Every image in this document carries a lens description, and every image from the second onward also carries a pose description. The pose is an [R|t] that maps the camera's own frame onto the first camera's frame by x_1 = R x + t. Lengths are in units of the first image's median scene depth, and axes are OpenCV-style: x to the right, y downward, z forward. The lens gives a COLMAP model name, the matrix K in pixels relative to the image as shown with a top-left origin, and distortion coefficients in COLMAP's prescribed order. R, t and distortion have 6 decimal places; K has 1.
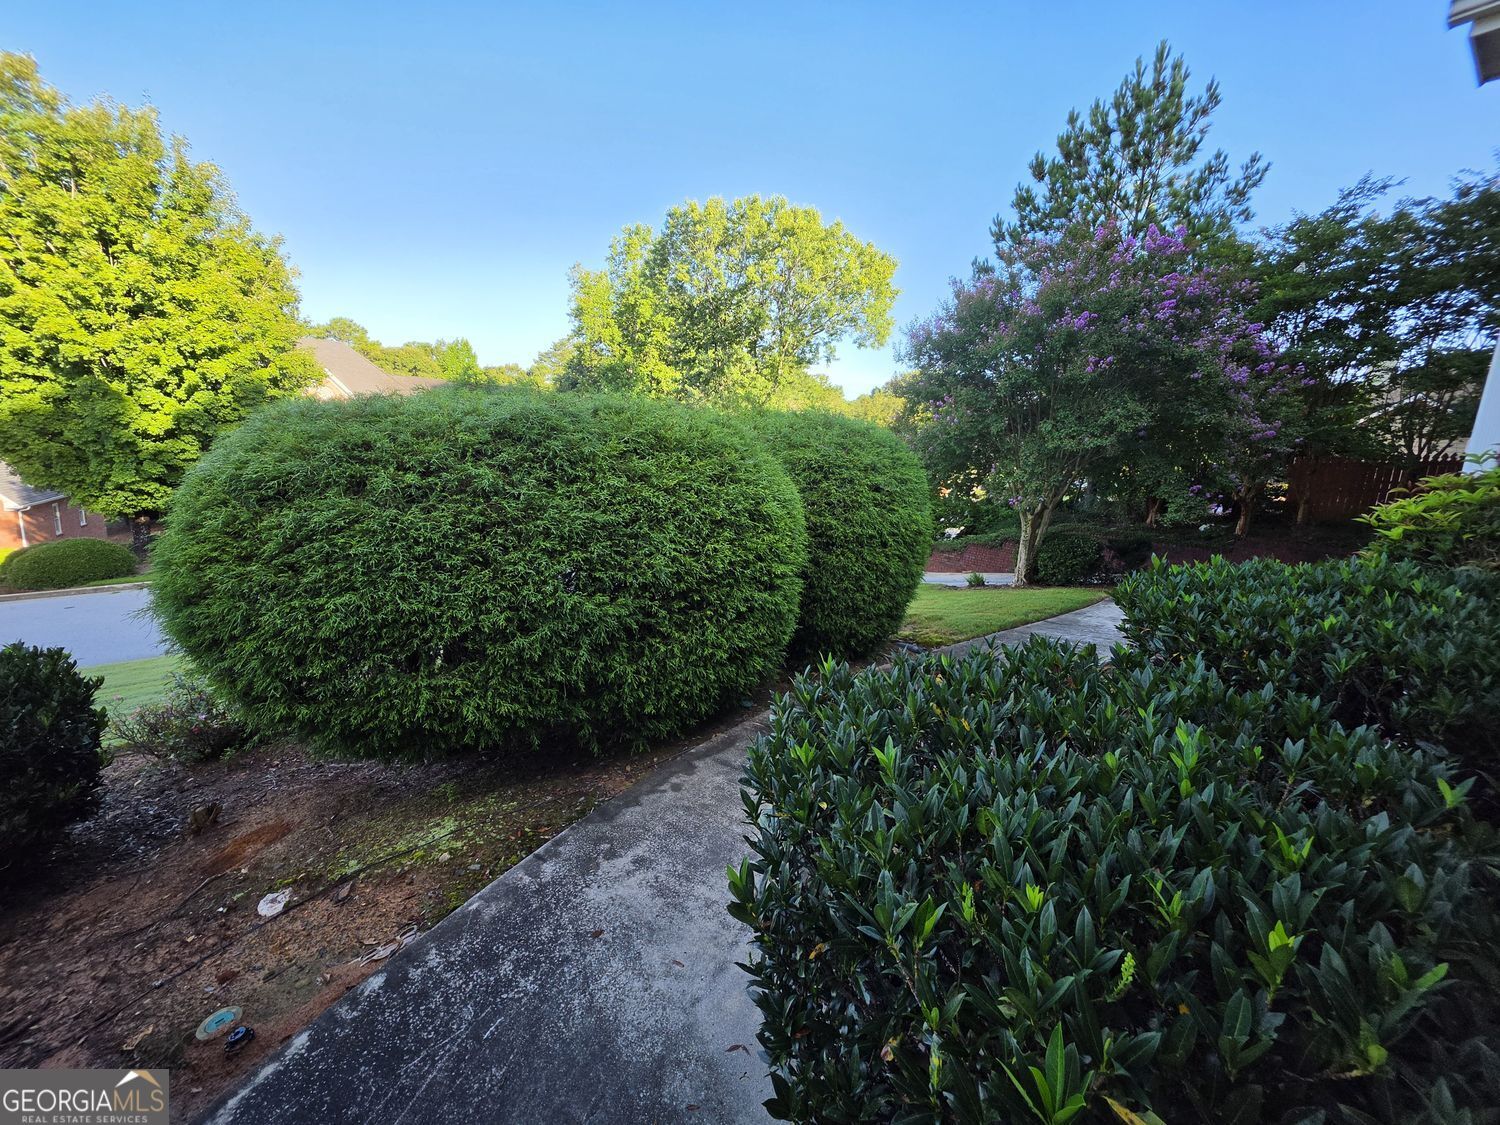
lens RADIAL K [[588.7, 0, 750.0], [0, 588.7, 562.5], [0, 0, 1]] dist [0.001038, 0.000045]
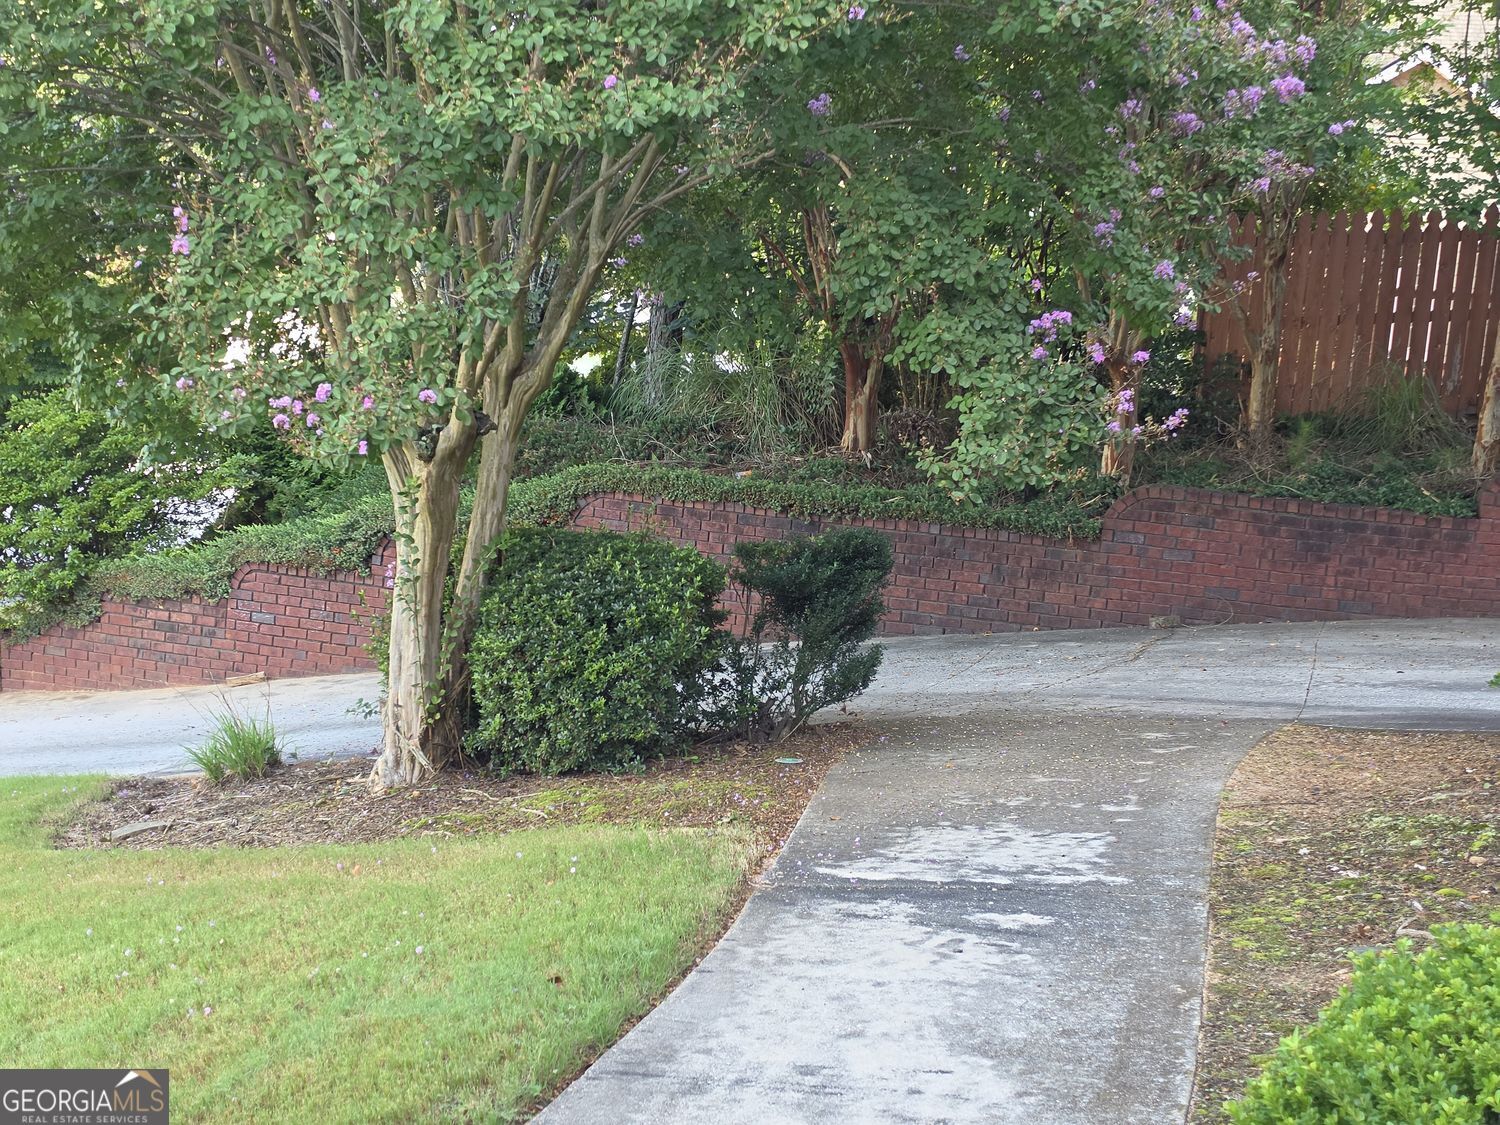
lens RADIAL K [[2005.8, 0, 750.0], [0, 2005.8, 562.5], [0, 0, 1]] dist [0.104902, -0.034282]
pose [[0.845751, -0.076831, 0.528017, 0.205504], [0.082742, 0.996493, 0.012466, -0.046609], [-0.527124, 0.033146, 0.849142, 0.347421]]
